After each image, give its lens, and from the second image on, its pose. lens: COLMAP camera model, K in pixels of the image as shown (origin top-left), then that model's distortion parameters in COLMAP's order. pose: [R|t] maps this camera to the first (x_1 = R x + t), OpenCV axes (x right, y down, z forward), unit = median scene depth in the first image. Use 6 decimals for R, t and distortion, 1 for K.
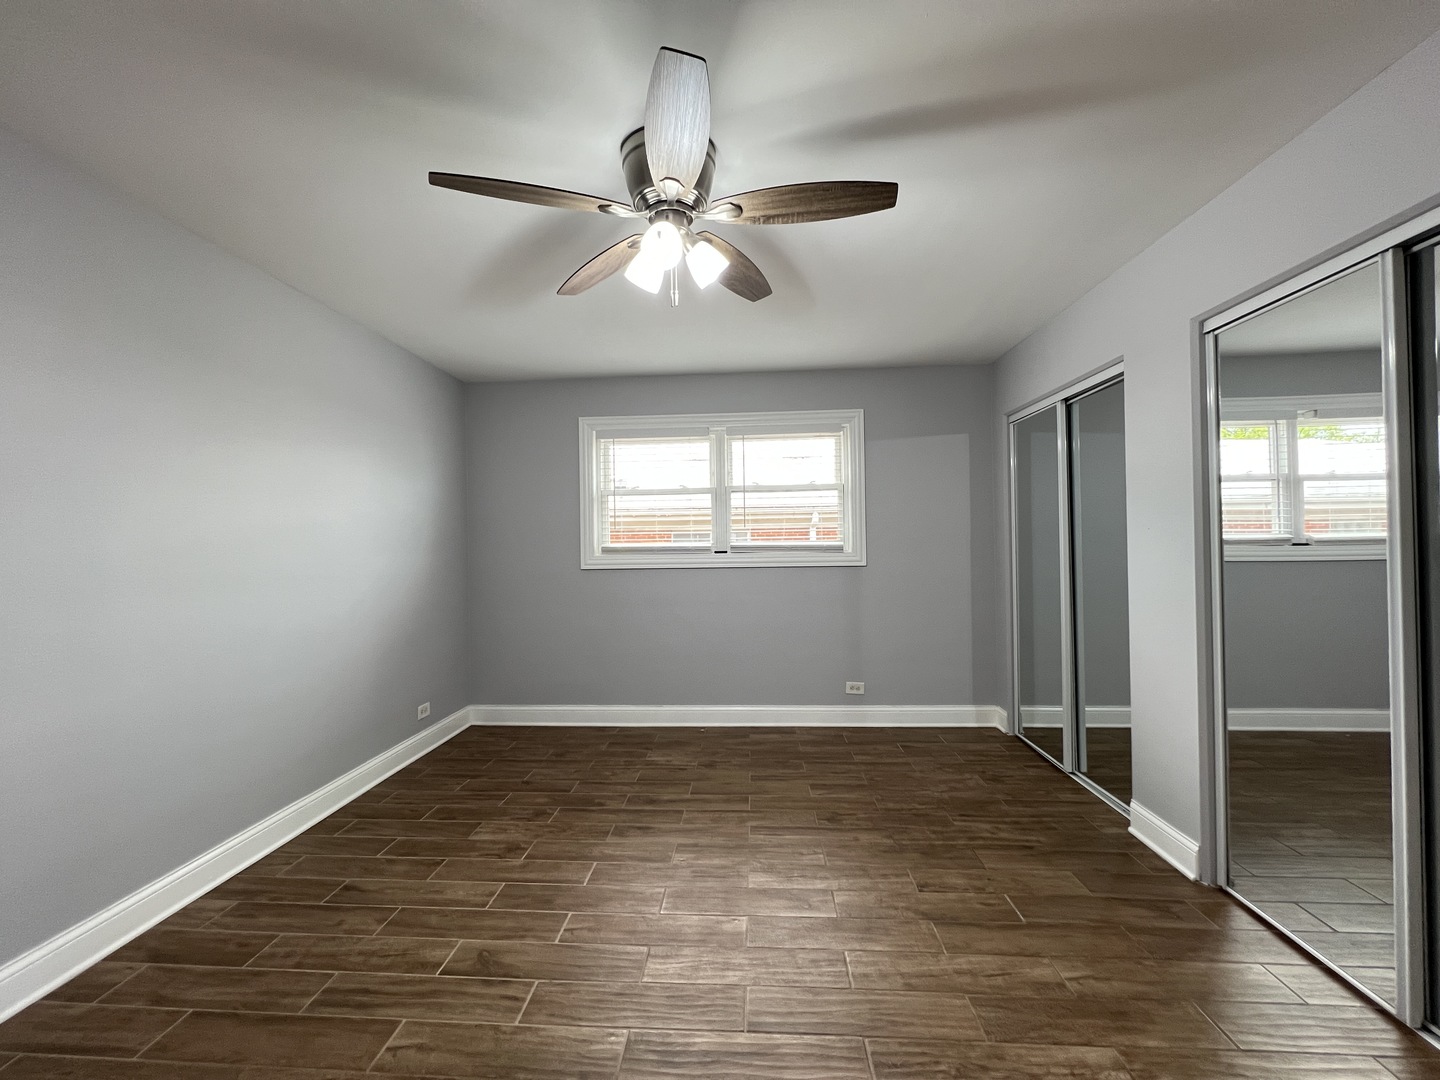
lens RADIAL K [[578.4, 0, 719.1], [0, 578.4, 540.9], [0, 0, 1]] dist [-0.002816, 0.001227]
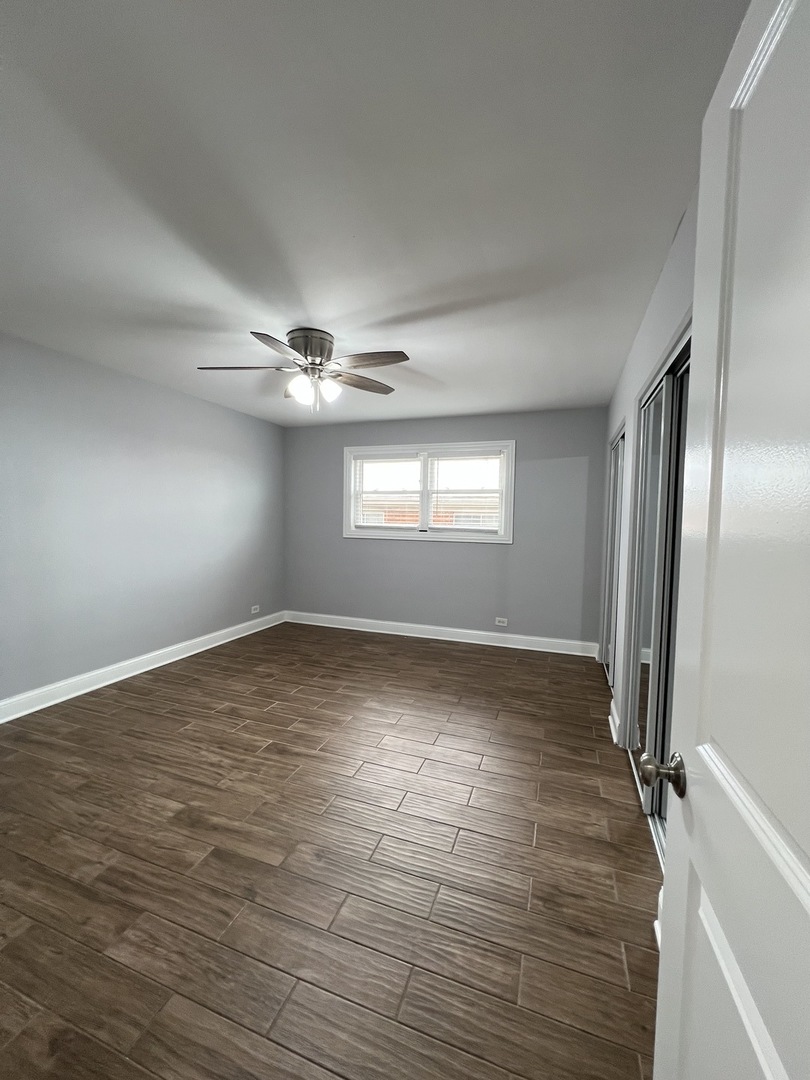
lens RADIAL K [[433.8, 0, 408.2], [0, 433.8, 540.9], [0, 0, 1]] dist [-0.002816, 0.001227]
pose [[0.959969, 0.048410, -0.275892, 0.369484], [-0.032219, 0.997498, 0.062923, -0.033741], [0.278248, -0.051515, 0.959127, -0.213849]]
